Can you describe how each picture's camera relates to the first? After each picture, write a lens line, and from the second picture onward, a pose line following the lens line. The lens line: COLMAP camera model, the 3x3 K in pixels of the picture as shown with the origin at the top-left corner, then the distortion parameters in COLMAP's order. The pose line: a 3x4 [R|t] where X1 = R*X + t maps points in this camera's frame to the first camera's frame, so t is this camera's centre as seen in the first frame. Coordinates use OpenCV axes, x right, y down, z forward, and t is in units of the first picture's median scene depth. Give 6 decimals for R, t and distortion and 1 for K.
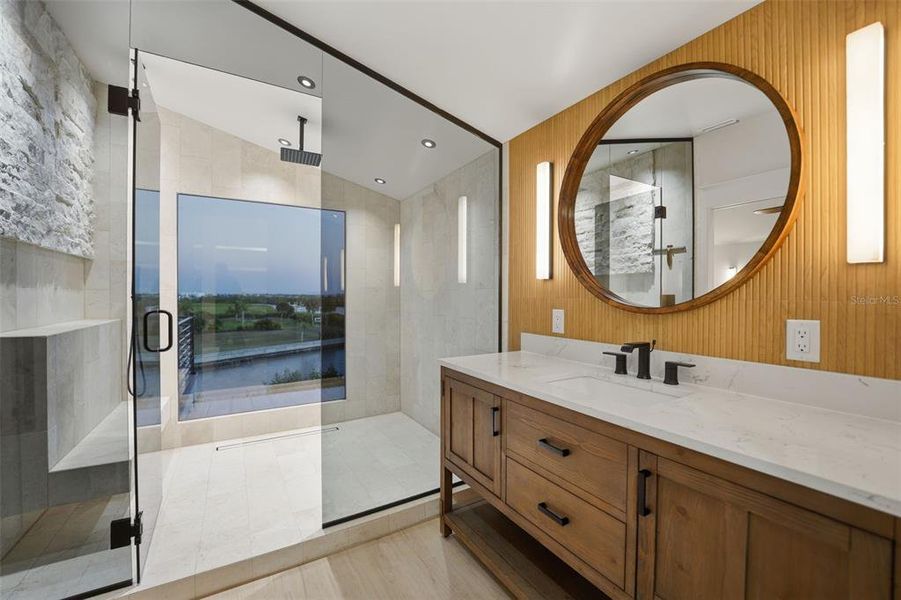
lens RADIAL K [[371.8, 0, 453.1], [0, 371.8, 297.3], [0, 0, 1]] dist [-0.022009, 0.000441]
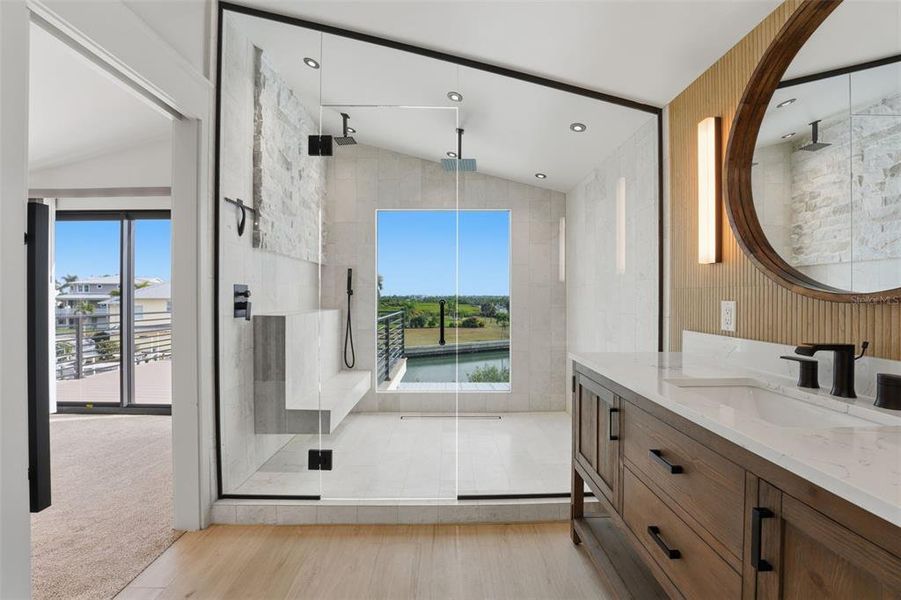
lens RADIAL K [[371.8, 0, 453.1], [0, 371.8, 297.3], [0, 0, 1]] dist [-0.022009, 0.000441]
pose [[0.863834, -0.000167, -0.503776, 0.202159], [-0.002240, 0.999989, -0.004174, 0.034662], [0.503771, 0.004735, 0.863824, 0.043241]]
